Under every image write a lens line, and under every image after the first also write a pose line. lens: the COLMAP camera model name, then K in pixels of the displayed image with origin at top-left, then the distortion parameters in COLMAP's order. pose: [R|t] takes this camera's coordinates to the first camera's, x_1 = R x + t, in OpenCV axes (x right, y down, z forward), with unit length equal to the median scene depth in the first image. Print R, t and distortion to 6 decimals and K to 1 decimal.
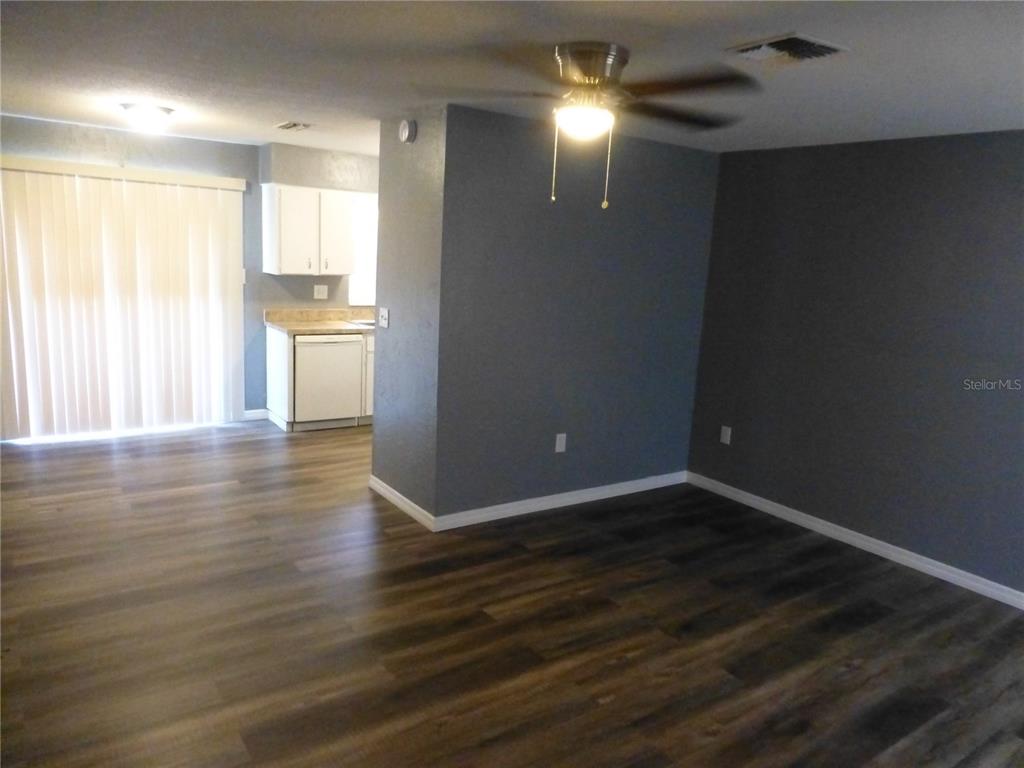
lens RADIAL K [[730.8, 0, 526.7], [0, 730.8, 389.0], [0, 0, 1]] dist [-0.038502, -0.006345]
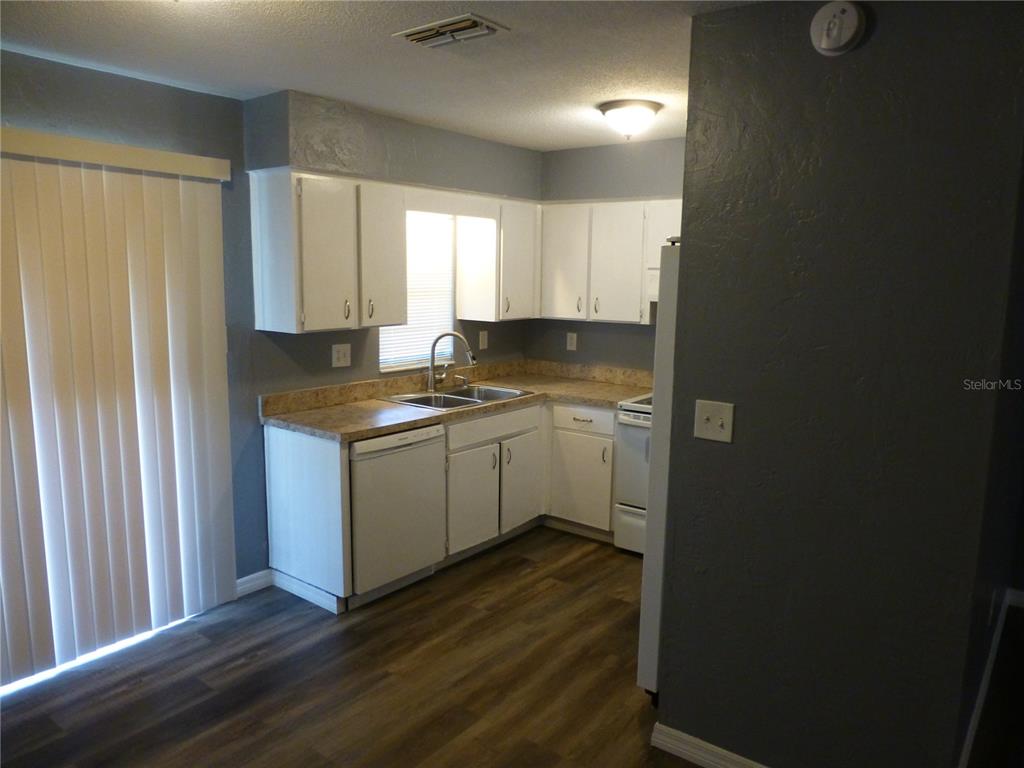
lens RADIAL K [[736.4, 0, 488.0], [0, 736.4, 385.0], [0, 0, 1]] dist [-0.003524, 0.002071]
pose [[0.960046, -0.088326, 0.265536, -0.293305], [0.094505, 0.995468, -0.010556, -0.081649], [-0.263401, 0.035229, 0.964043, 0.350467]]
